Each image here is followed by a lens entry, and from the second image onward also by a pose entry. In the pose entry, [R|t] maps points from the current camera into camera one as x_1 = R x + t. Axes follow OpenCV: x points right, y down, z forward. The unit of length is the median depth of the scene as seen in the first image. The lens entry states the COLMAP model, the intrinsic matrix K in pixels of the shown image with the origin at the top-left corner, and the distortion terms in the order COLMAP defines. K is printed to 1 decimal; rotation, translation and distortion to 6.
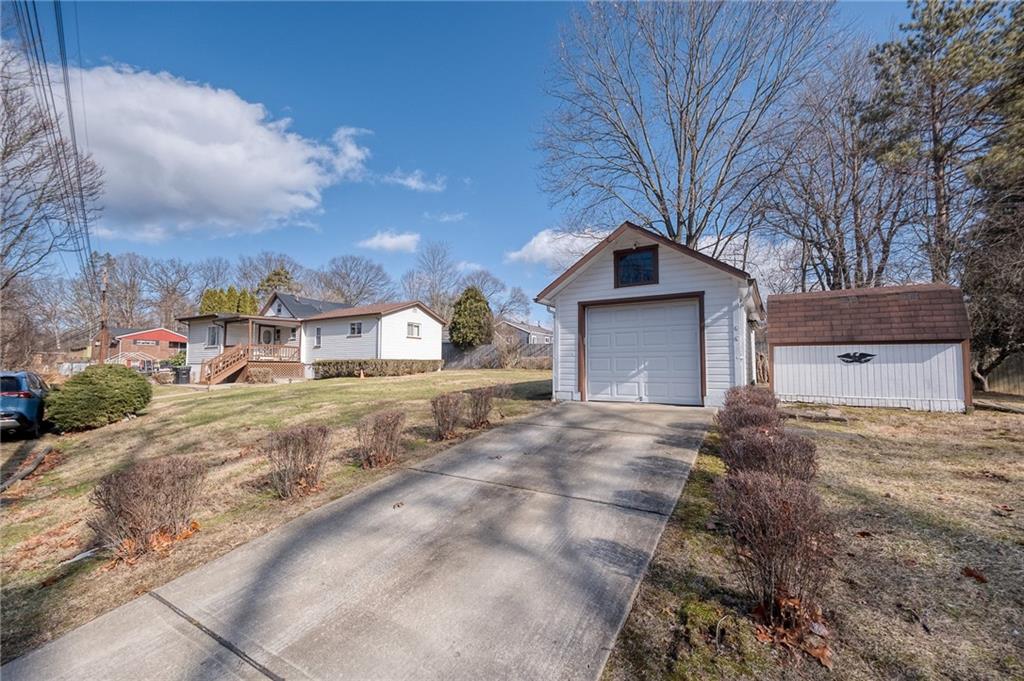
lens RADIAL K [[418.5, 0, 512.0], [0, 418.5, 340.5], [0, 0, 1]] dist [0.012991, -0.004218]
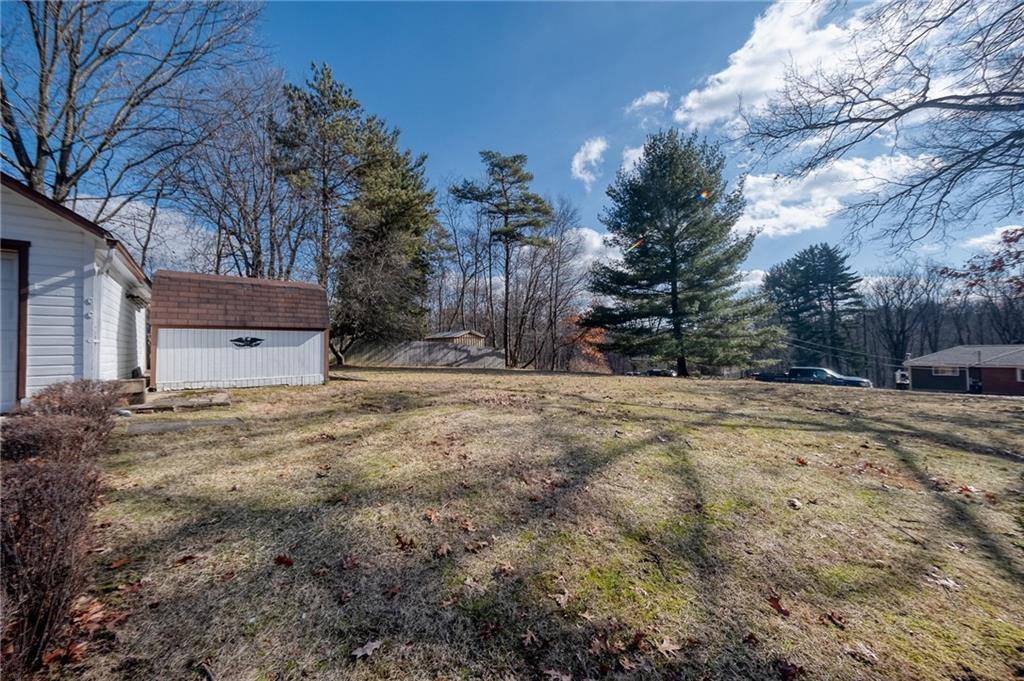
lens RADIAL K [[367.0, 0, 512.0], [0, 367.0, 340.5], [0, 0, 1]] dist [-0.000265, -0.000053]
pose [[0.308168, 0.008465, 0.951294, 0.225334], [-0.046845, 0.998882, 0.006287, 0.000049], [-0.950178, -0.046500, 0.308220, 0.127515]]
